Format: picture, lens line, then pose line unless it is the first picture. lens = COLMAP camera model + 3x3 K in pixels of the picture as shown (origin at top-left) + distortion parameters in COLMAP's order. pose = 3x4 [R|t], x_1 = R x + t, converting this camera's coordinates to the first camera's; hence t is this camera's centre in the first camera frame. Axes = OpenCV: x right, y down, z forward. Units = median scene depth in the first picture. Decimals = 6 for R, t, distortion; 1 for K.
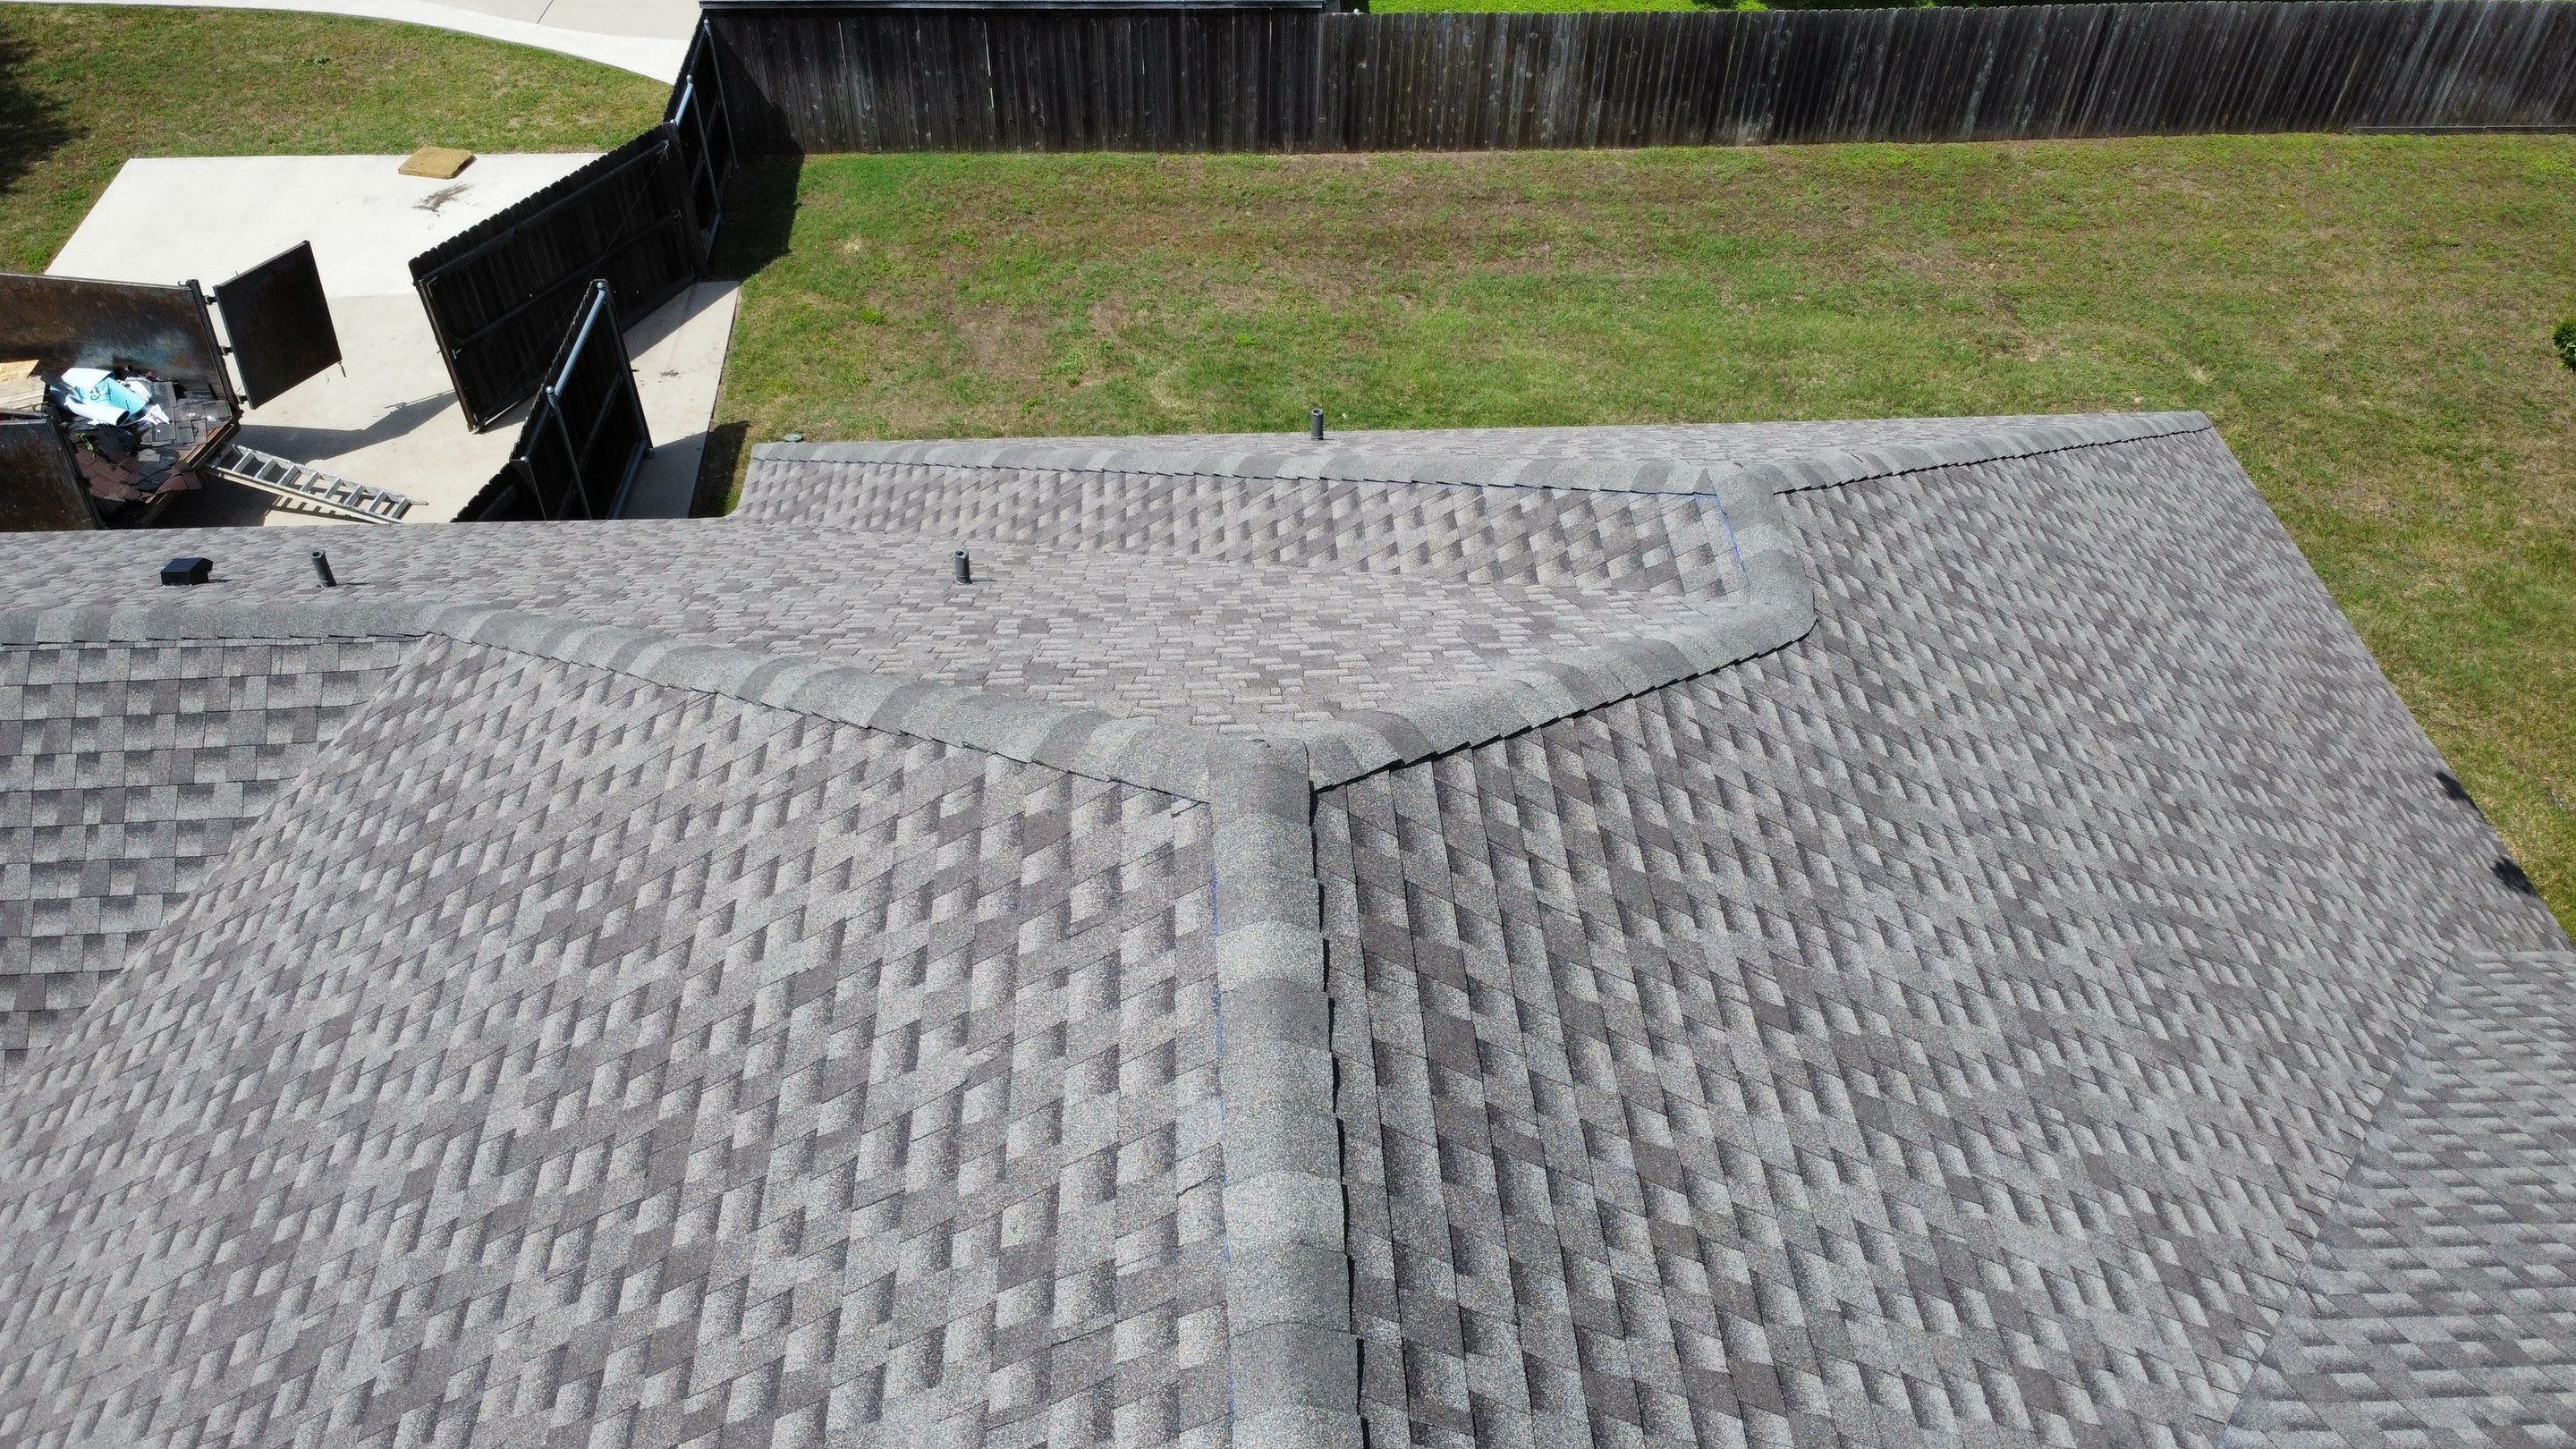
lens RADIAL K [[1929.6, 0, 1288.6], [0, 1929.6, 700.6], [0, 0, 1]] dist [0.002735, -0.003574]
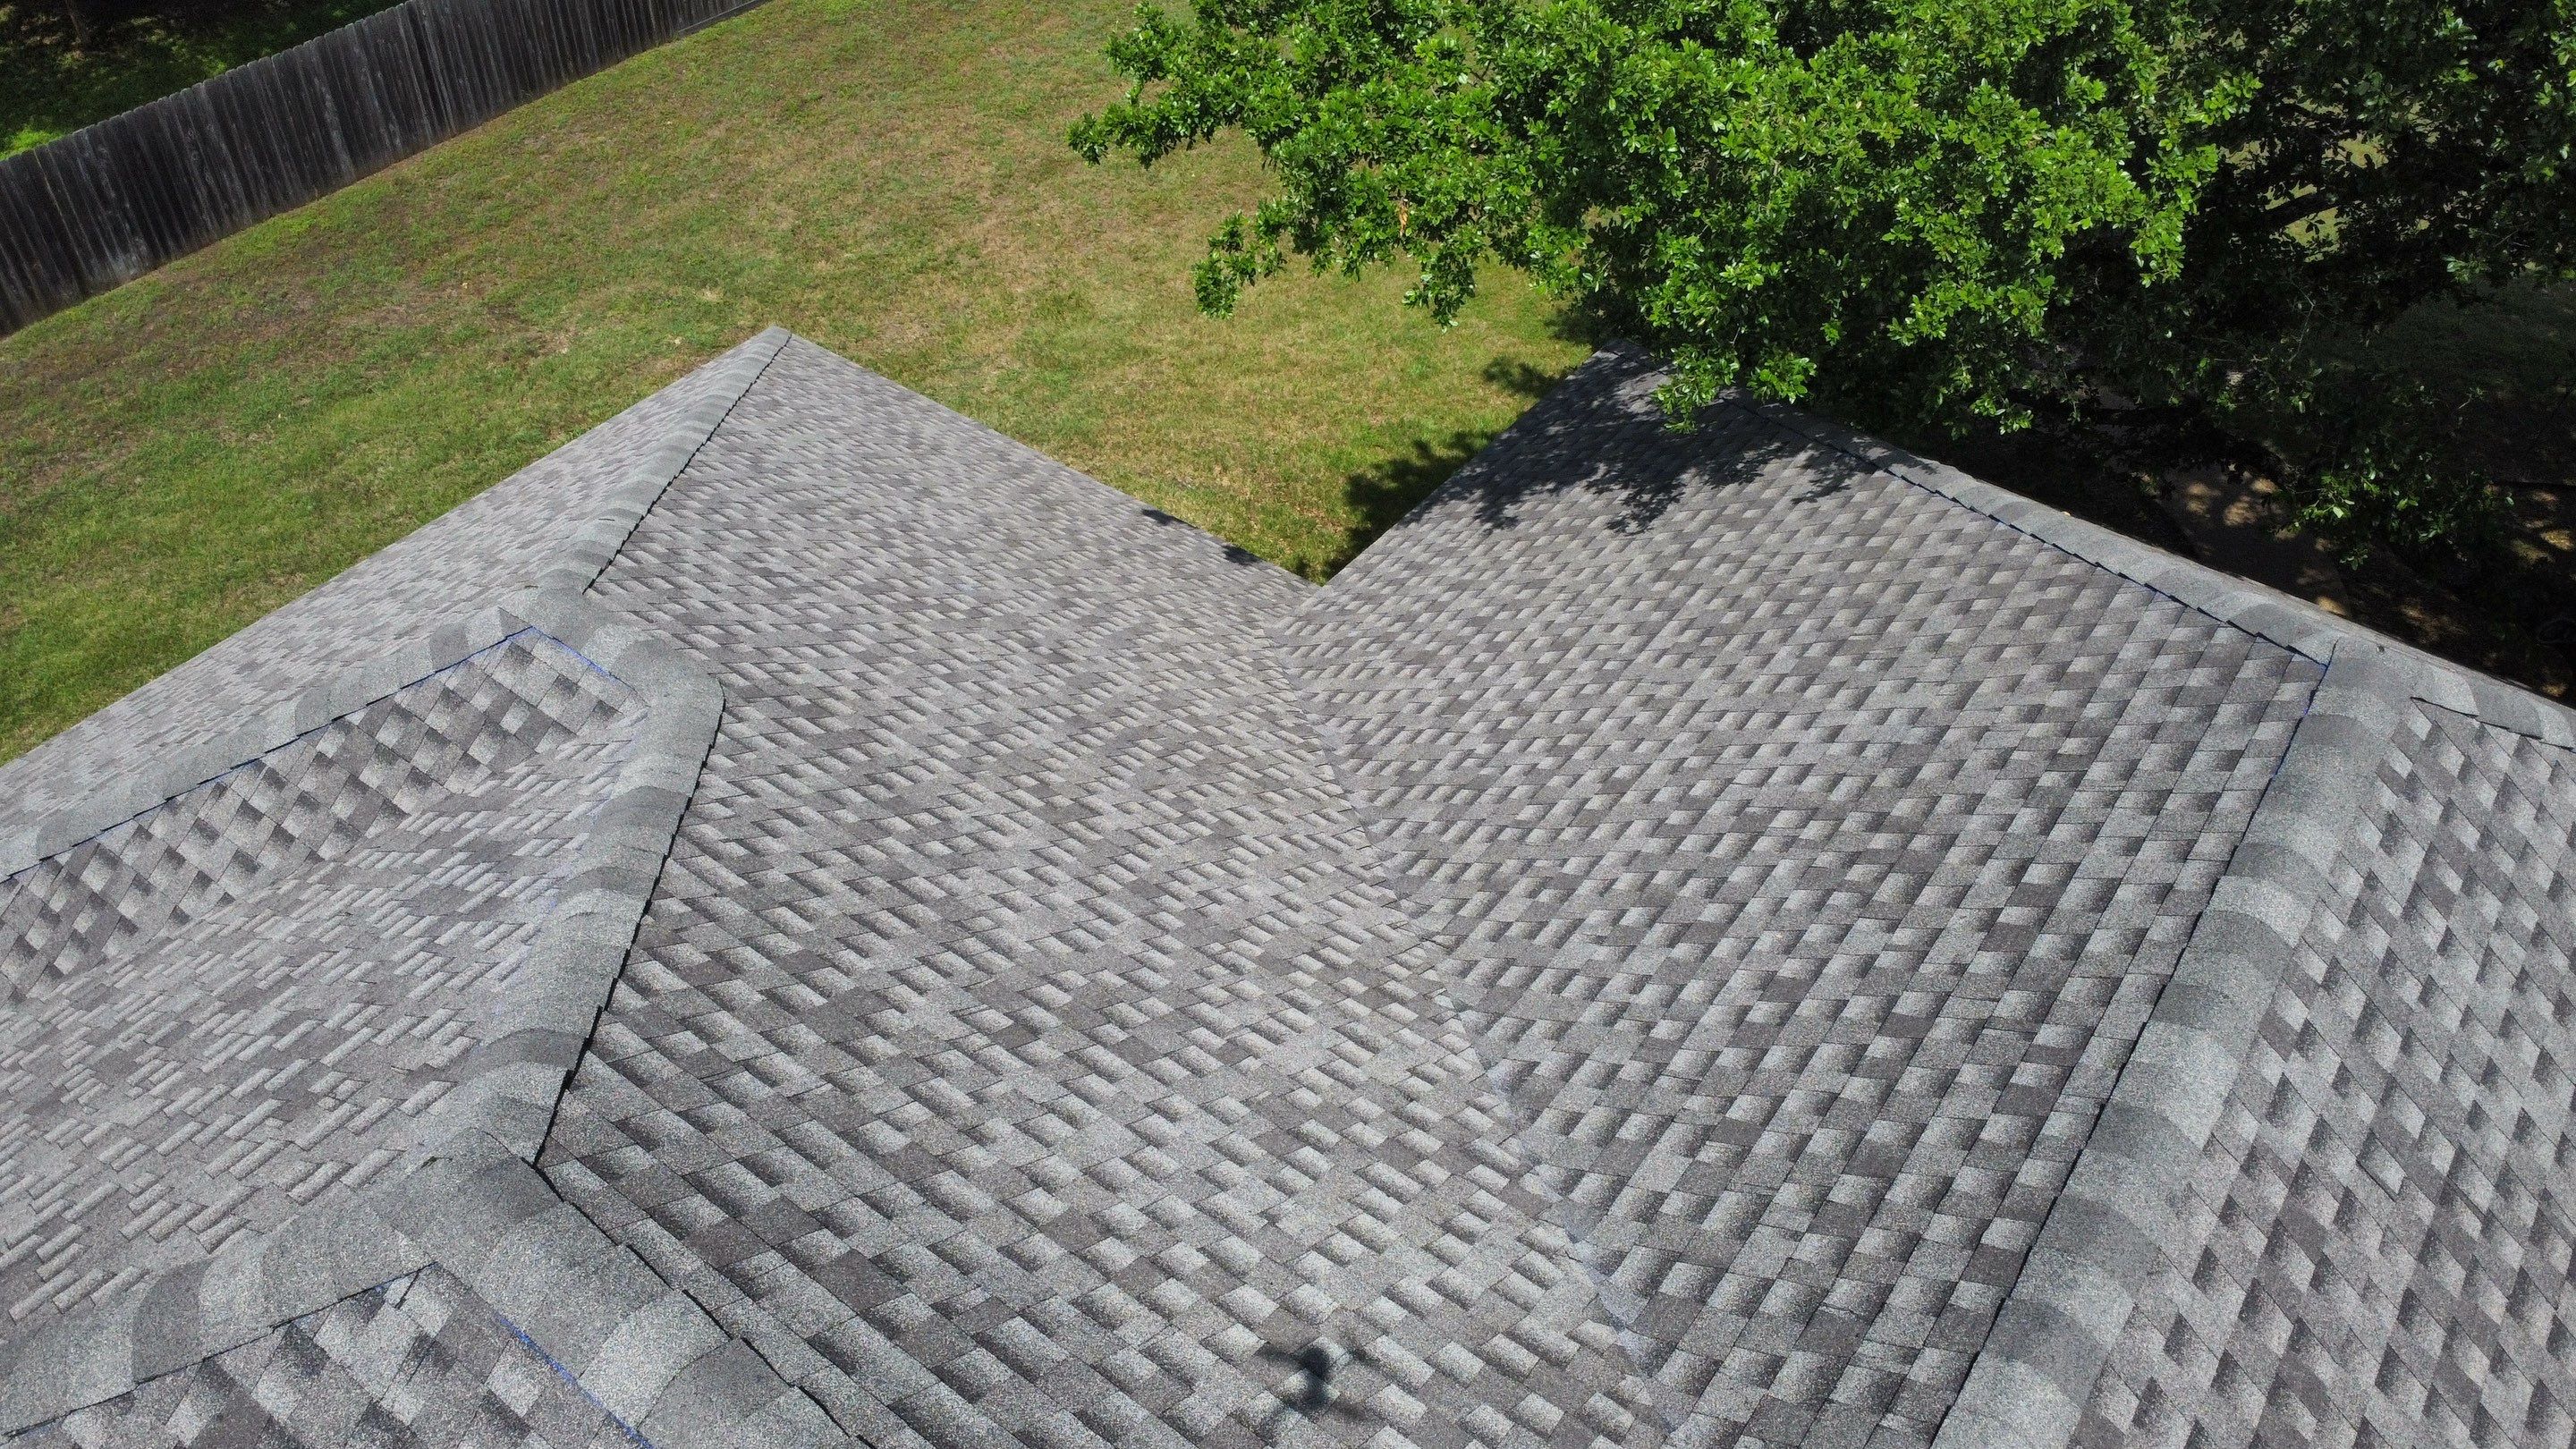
lens RADIAL K [[1929.6, 0, 1289.3], [0, 1929.6, 699.7], [0, 0, 1]] dist [0.002735, -0.003574]
pose [[0.635635, -0.528694, 0.562539, -0.096371], [0.521995, 0.831203, 0.191370, -0.074417], [-0.568760, 0.172001, 0.804318, 0.069921]]
